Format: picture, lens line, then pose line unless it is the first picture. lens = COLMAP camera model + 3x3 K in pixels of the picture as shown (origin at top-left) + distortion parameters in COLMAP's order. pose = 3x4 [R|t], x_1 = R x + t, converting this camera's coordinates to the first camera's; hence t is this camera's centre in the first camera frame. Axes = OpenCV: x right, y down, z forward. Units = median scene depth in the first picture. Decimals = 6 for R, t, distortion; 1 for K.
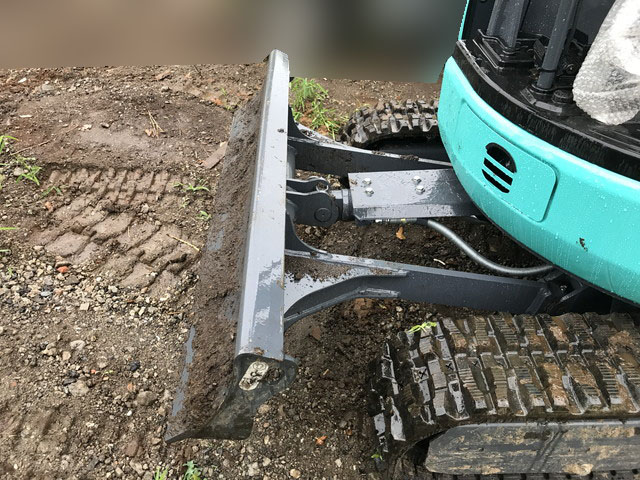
lens RADIAL K [[533.3, 0, 323.5], [0, 533.3, 240.7], [0, 0, 1]] dist [0.025509, -0.023199]
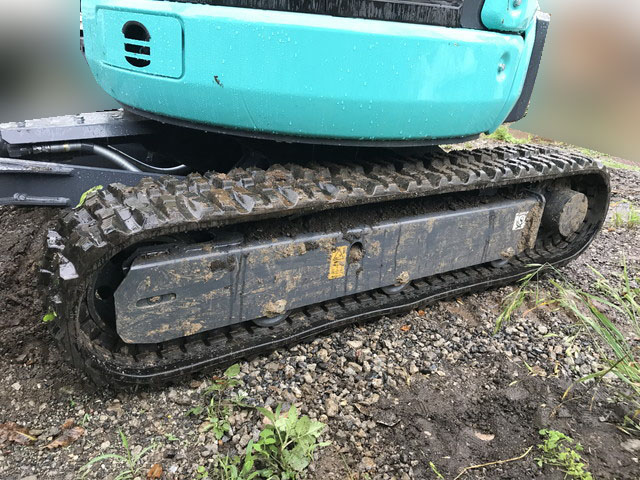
lens RADIAL K [[533.3, 0, 316.9], [0, 533.3, 240.8], [0, 0, 1]] dist [0.025509, -0.023199]
pose [[0.866109, -0.142217, 0.479196, 0.072008], [0.261022, 0.946260, -0.190944, 0.540539], [-0.426289, 0.290459, 0.856686, 0.042921]]
